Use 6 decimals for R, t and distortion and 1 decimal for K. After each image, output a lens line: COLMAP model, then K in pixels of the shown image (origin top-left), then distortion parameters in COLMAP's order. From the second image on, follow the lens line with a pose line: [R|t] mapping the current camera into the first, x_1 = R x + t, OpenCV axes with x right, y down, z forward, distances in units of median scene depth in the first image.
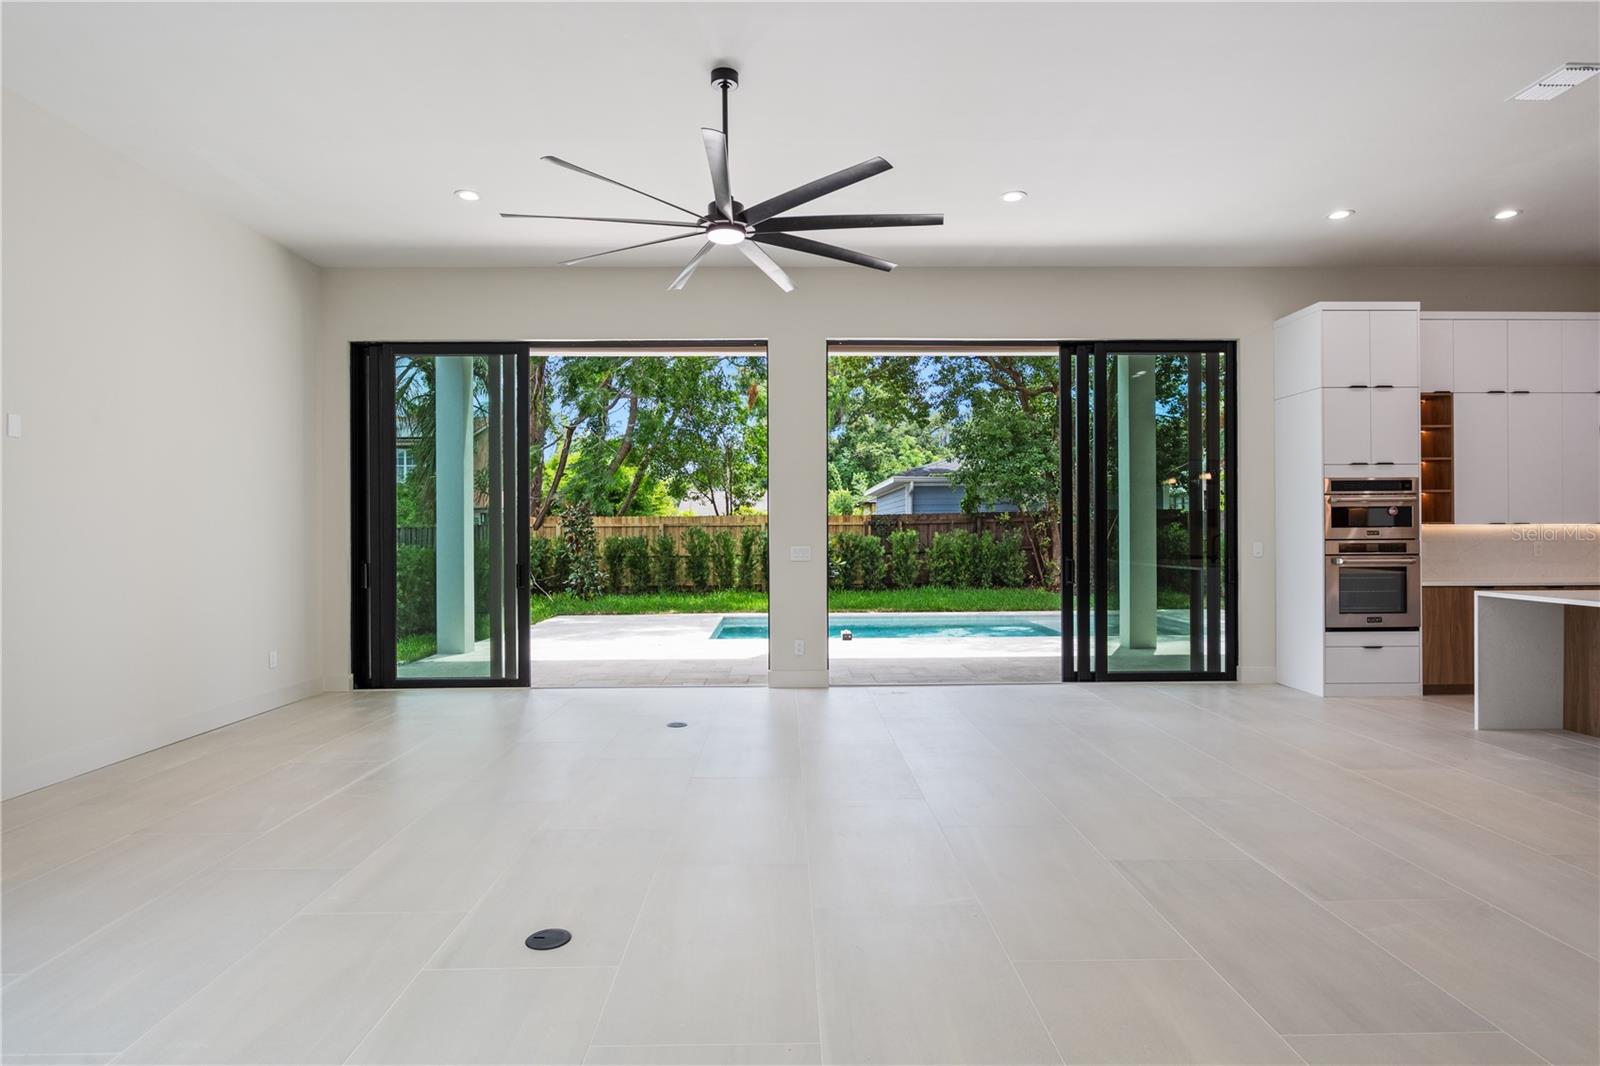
lens RADIAL K [[858.3, 0, 800.0], [0, 858.3, 533.0], [0, 0, 1]] dist [-0.002431, 0.000297]
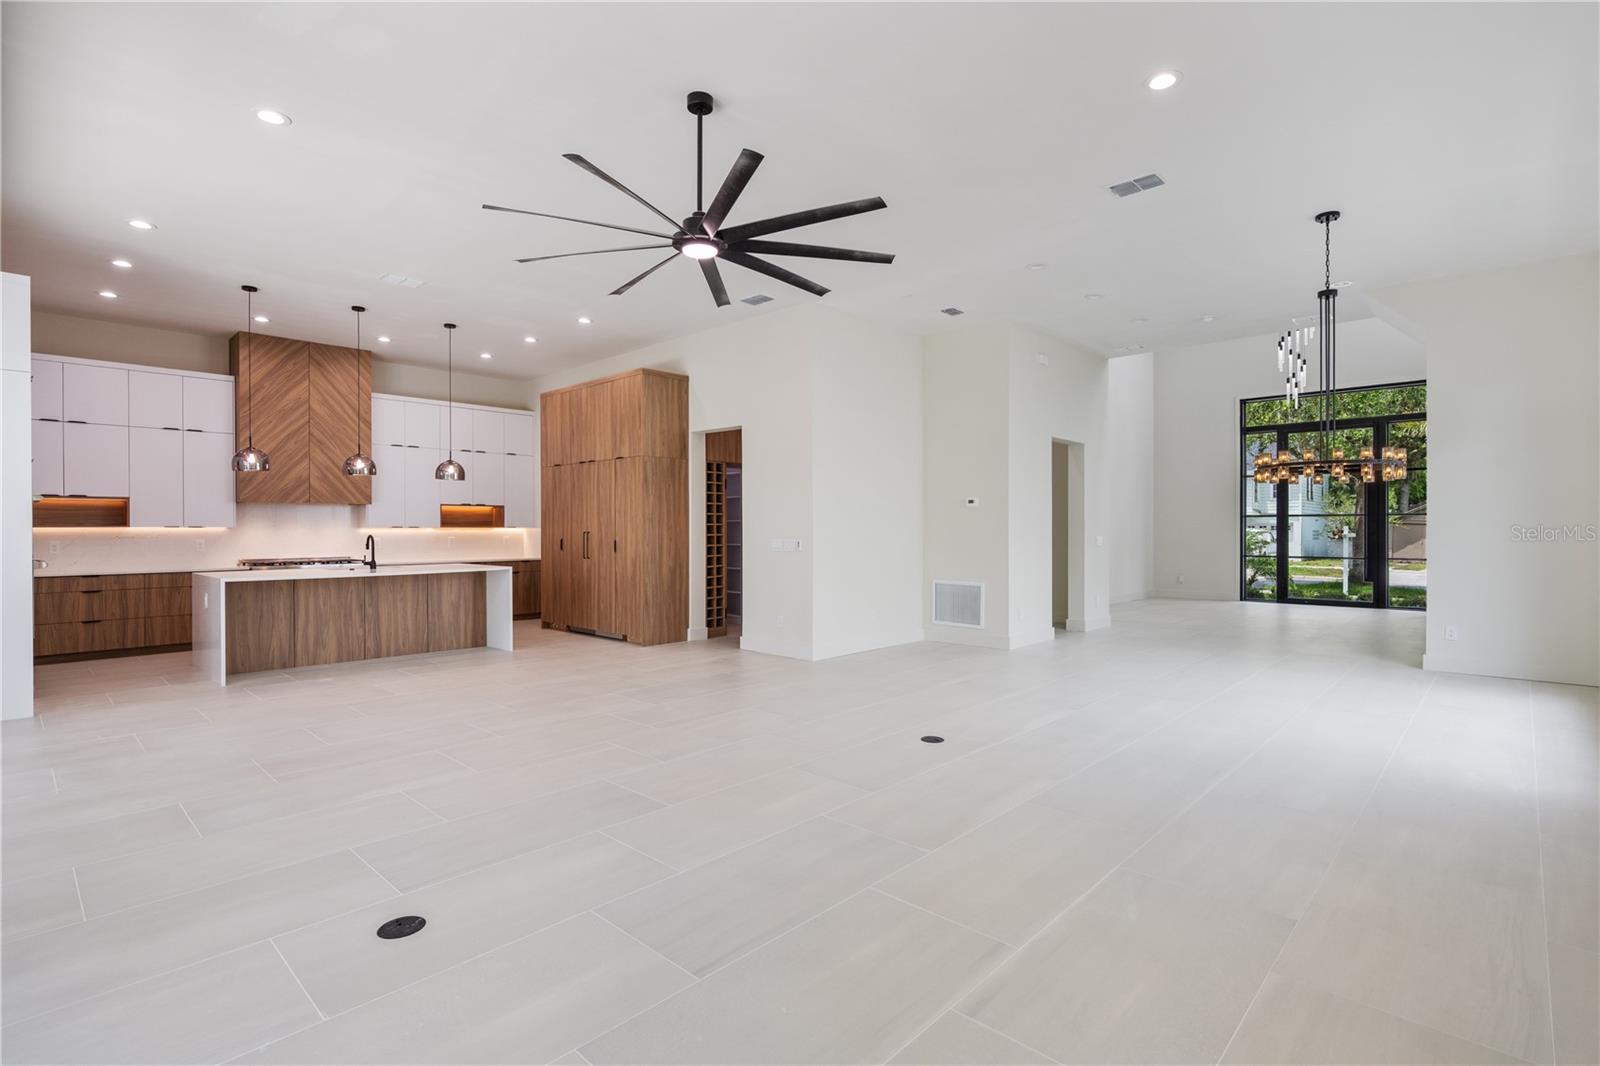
lens RADIAL K [[764.6, 0, 800.0], [0, 764.6, 533.0], [0, 0, 1]] dist [0.003257, 0.000438]
pose [[-0.710452, 0.004021, 0.703734, -0.526652], [0.006762, 0.999977, 0.001113, 0.003422], [-0.703713, 0.005549, -0.710462, 0.993834]]
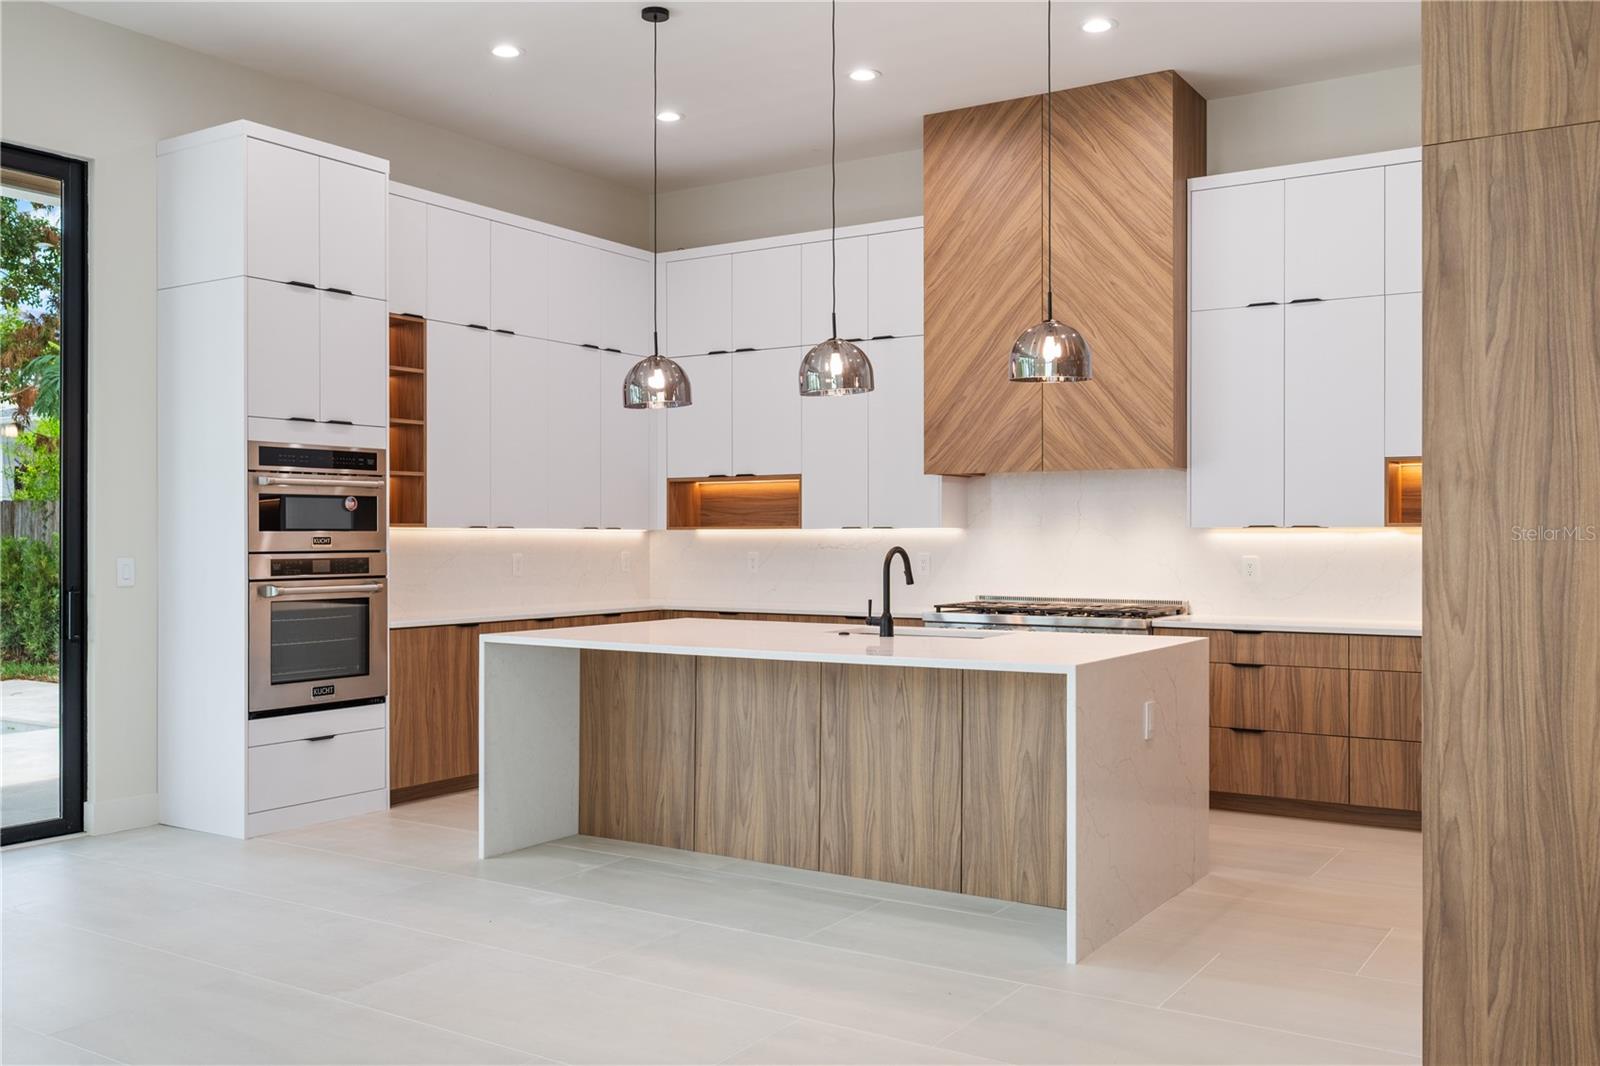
lens RADIAL K [[1395.8, 0, 800.0], [0, 1395.8, 533.0], [0, 0, 1]] dist [-0.003960, -0.002065]
pose [[0.560752, 0.006950, 0.827955, 0.067960], [-0.001998, 0.999973, -0.007041, 0.000715], [-0.827982, 0.002294, 0.560751, 0.201632]]
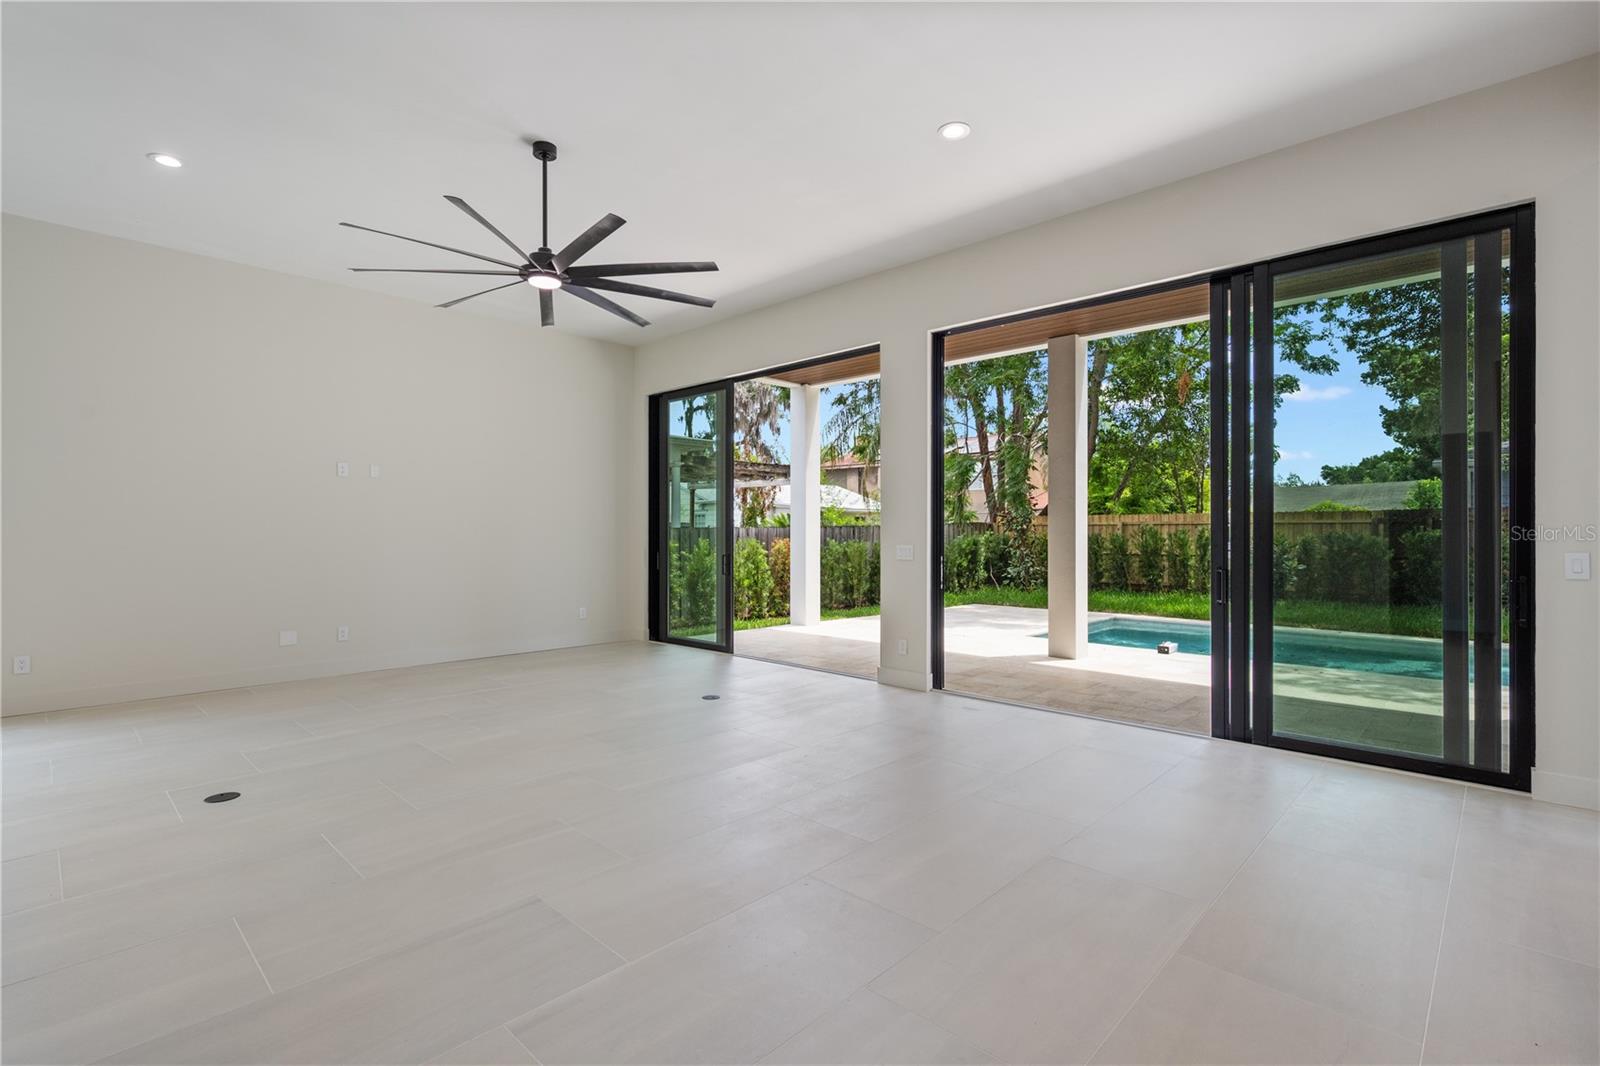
lens RADIAL K [[737.3, 0, 800.0], [0, 737.3, 533.0], [0, 0, 1]] dist [0.002413, -0.000008]
pose [[0.708882, 0.007931, -0.705282, 0.554990], [-0.005597, 0.999969, 0.005620, -0.002637], [0.705305, -0.000036, 0.708904, 0.327613]]
